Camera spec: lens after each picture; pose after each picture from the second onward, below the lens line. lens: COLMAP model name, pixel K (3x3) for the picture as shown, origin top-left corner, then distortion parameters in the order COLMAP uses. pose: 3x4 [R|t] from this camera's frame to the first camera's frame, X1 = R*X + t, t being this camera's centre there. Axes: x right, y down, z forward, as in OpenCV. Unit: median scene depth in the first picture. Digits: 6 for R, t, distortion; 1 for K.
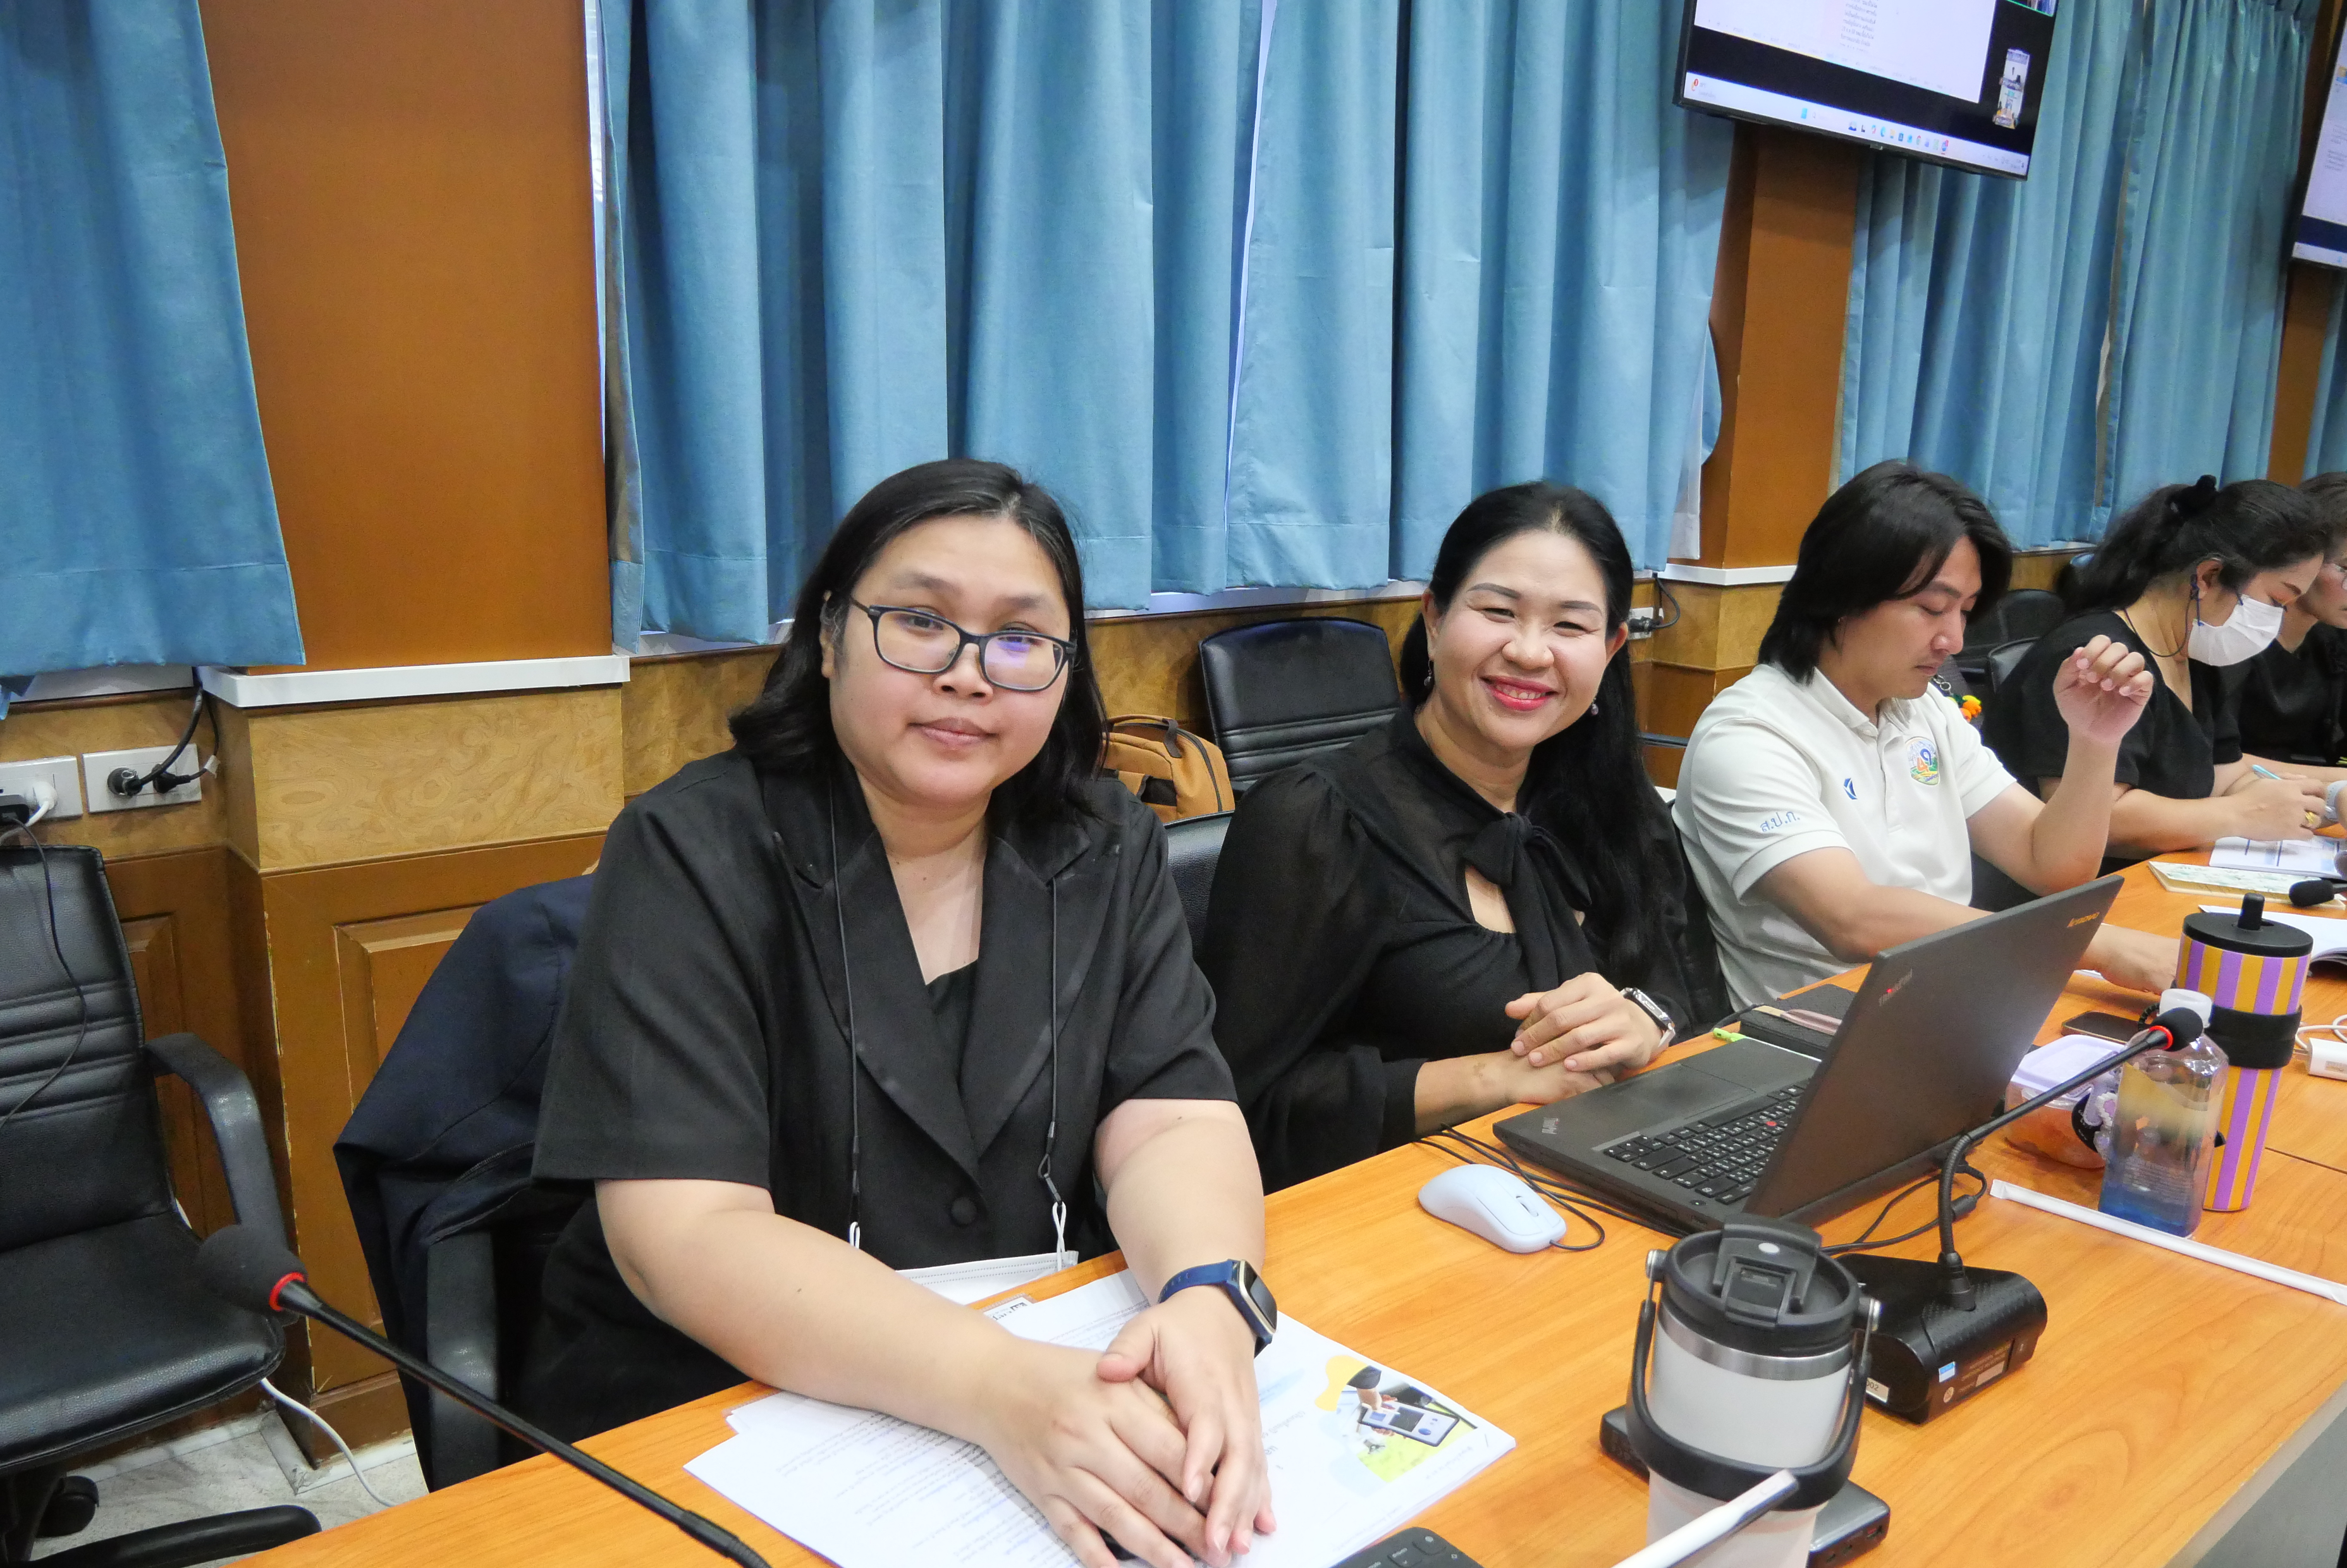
lens RADIAL K [[1535.6, 0, 1076.1], [0, 1535.6, 715.5], [0, 0, 1]] dist [-0.031870, 0.001335]
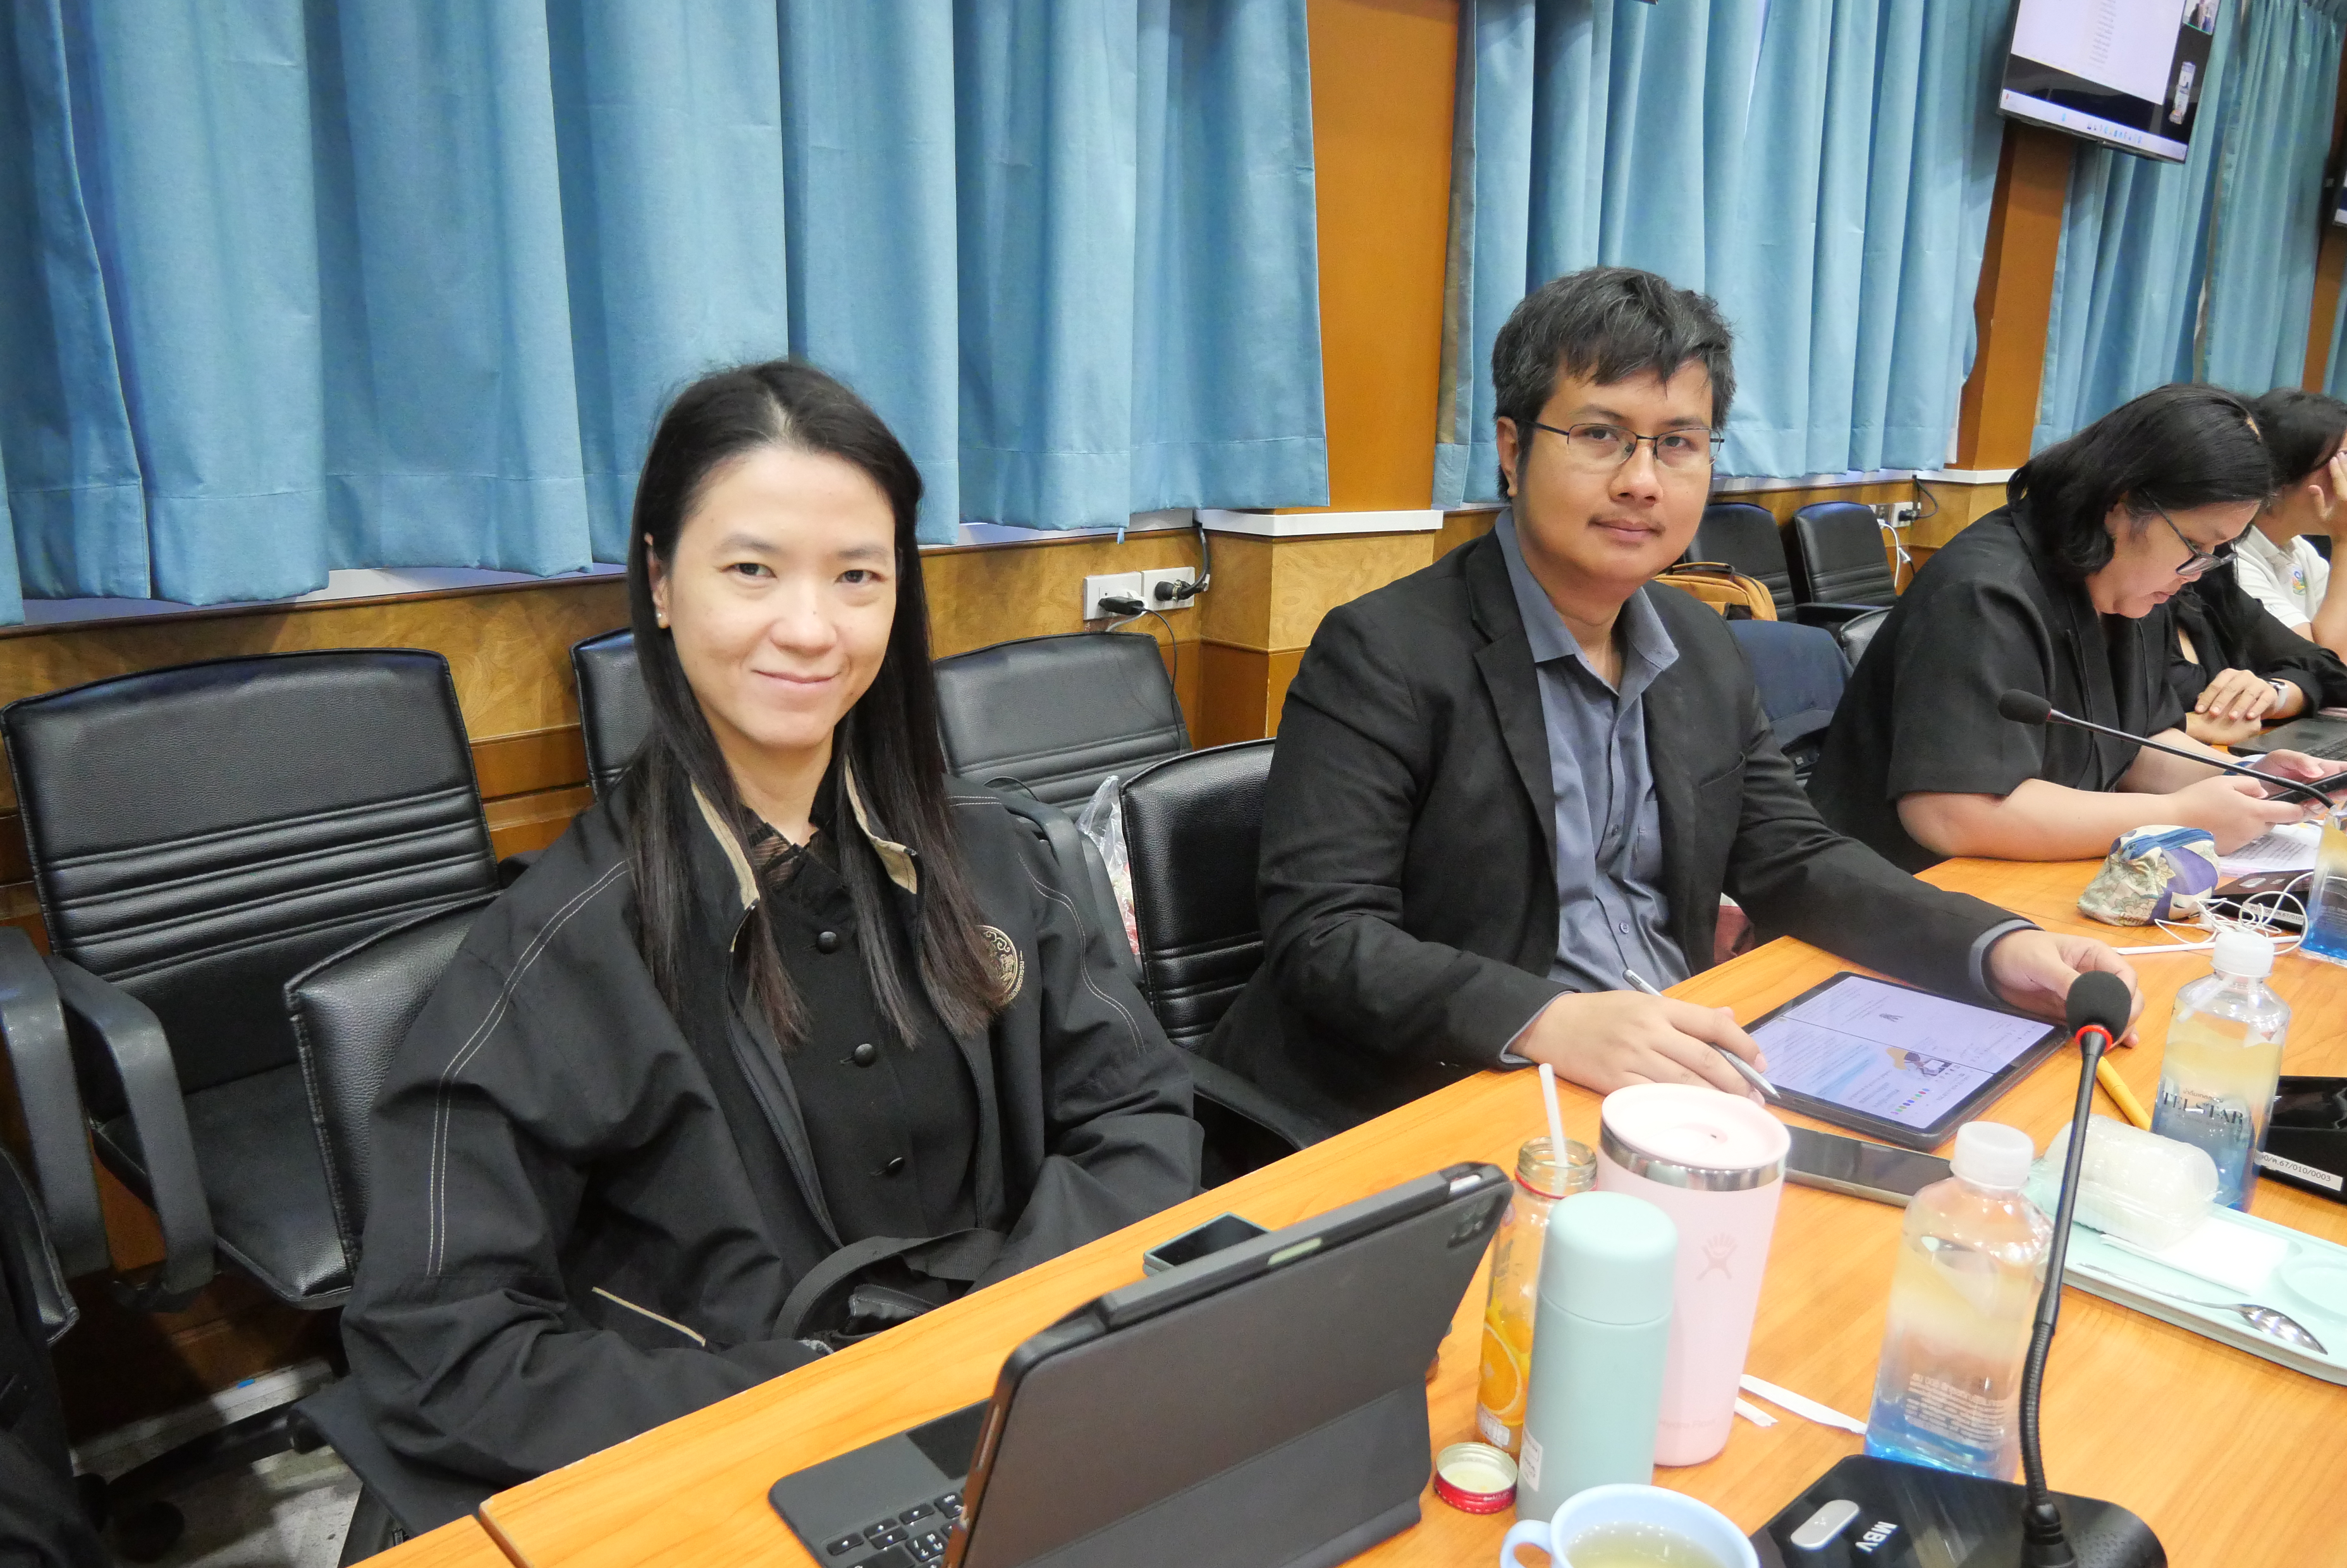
lens RADIAL K [[1706.8, 0, 1173.5], [0, 1706.8, 784.0], [0, 0, 1]] dist [-0.061346, 0.030431]
pose [[0.989944, -0.021355, 0.139841, -0.569912], [0.011495, 0.997415, 0.070936, 0.074826], [-0.140994, -0.068615, 0.987630, -0.412544]]
